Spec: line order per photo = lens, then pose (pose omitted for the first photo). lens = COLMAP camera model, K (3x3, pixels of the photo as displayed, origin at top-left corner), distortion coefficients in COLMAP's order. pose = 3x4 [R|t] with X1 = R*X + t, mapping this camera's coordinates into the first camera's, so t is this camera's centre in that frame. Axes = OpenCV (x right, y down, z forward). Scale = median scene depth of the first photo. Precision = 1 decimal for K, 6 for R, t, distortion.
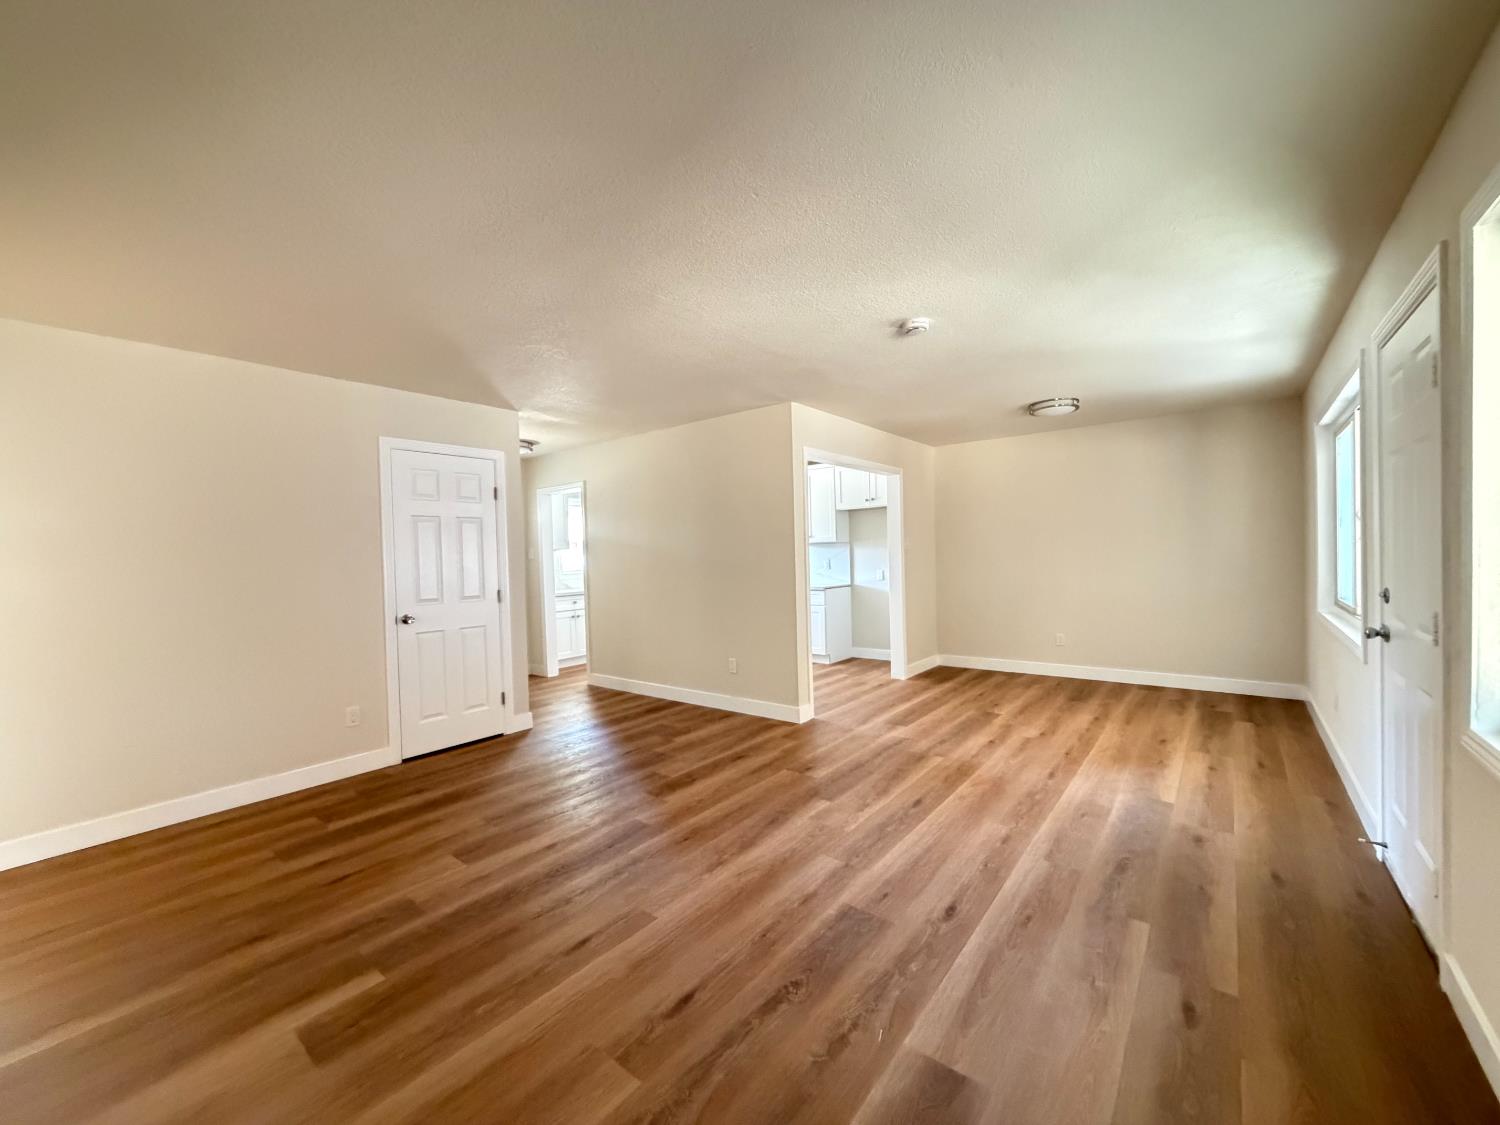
lens RADIAL K [[599.7, 0, 744.7], [0, 599.7, 565.4], [0, 0, 1]] dist [0.000511, 0.000460]
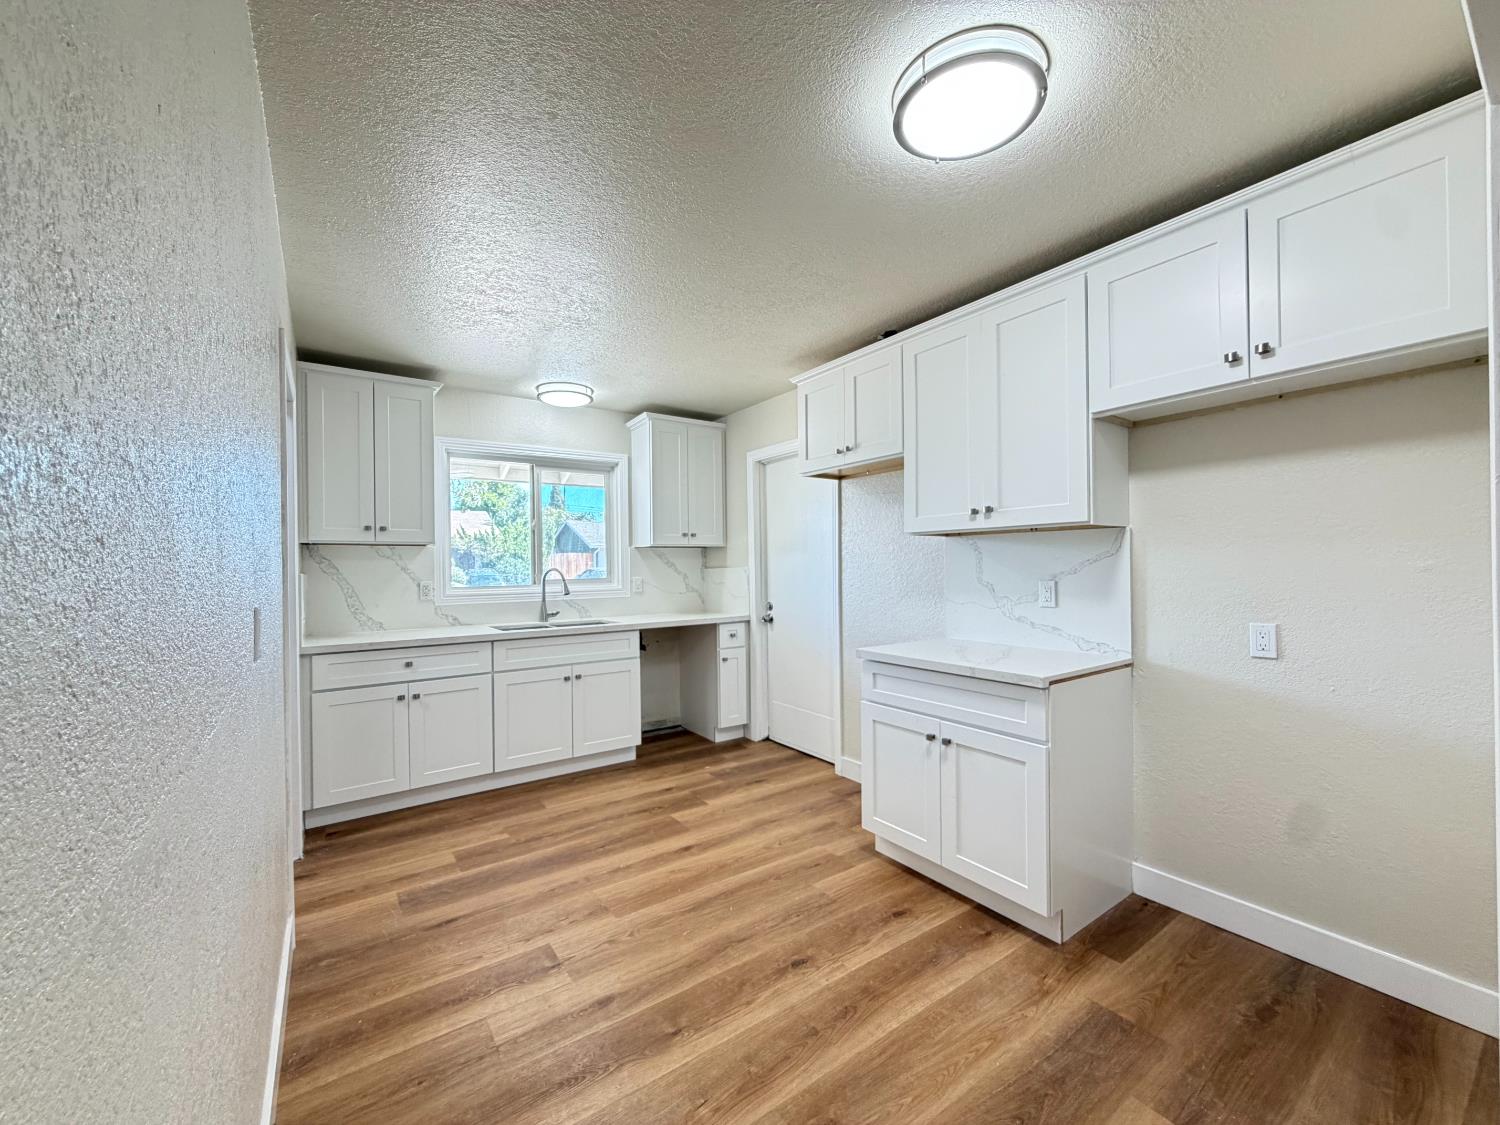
lens RADIAL K [[598.4, 0, 746.3], [0, 598.4, 565.5], [0, 0, 1]] dist [-0.001085, -0.000659]
pose [[0.960742, 0.019655, -0.276745, 0.131677], [-0.022886, 0.999702, -0.008450, -0.021882], [0.276497, 0.014452, 0.960906, 1.236878]]
